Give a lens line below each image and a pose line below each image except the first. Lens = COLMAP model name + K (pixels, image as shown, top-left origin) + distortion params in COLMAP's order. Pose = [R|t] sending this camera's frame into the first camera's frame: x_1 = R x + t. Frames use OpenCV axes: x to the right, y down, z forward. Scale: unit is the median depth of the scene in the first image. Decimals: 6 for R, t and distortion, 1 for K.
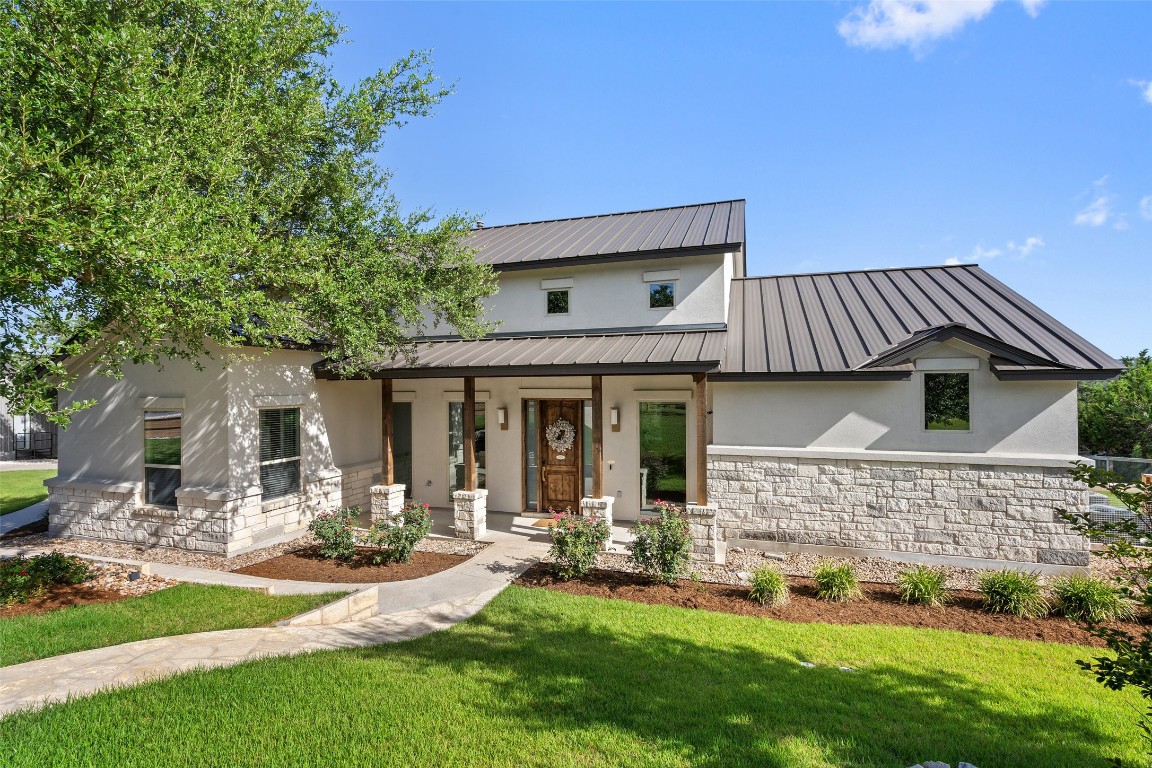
lens RADIAL K [[527.4, 0, 579.9], [0, 527.4, 389.3], [0, 0, 1]] dist [0.003856, -0.000450]
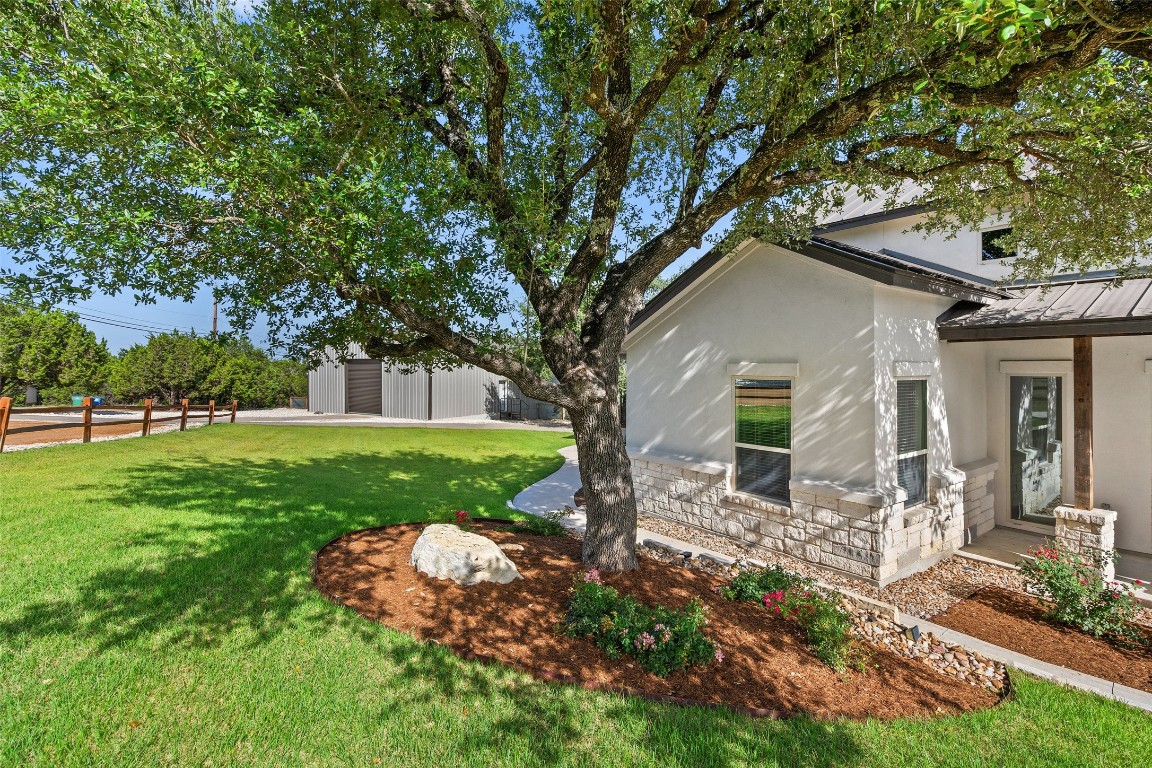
lens RADIAL K [[527.4, 0, 569.1], [0, 527.4, 374.4], [0, 0, 1]] dist [0.003856, -0.000450]
pose [[0.824403, 0.015834, -0.565782, -0.573796], [-0.011443, 0.999871, 0.011309, 0.027454], [0.565888, -0.002849, 0.824478, 0.167710]]
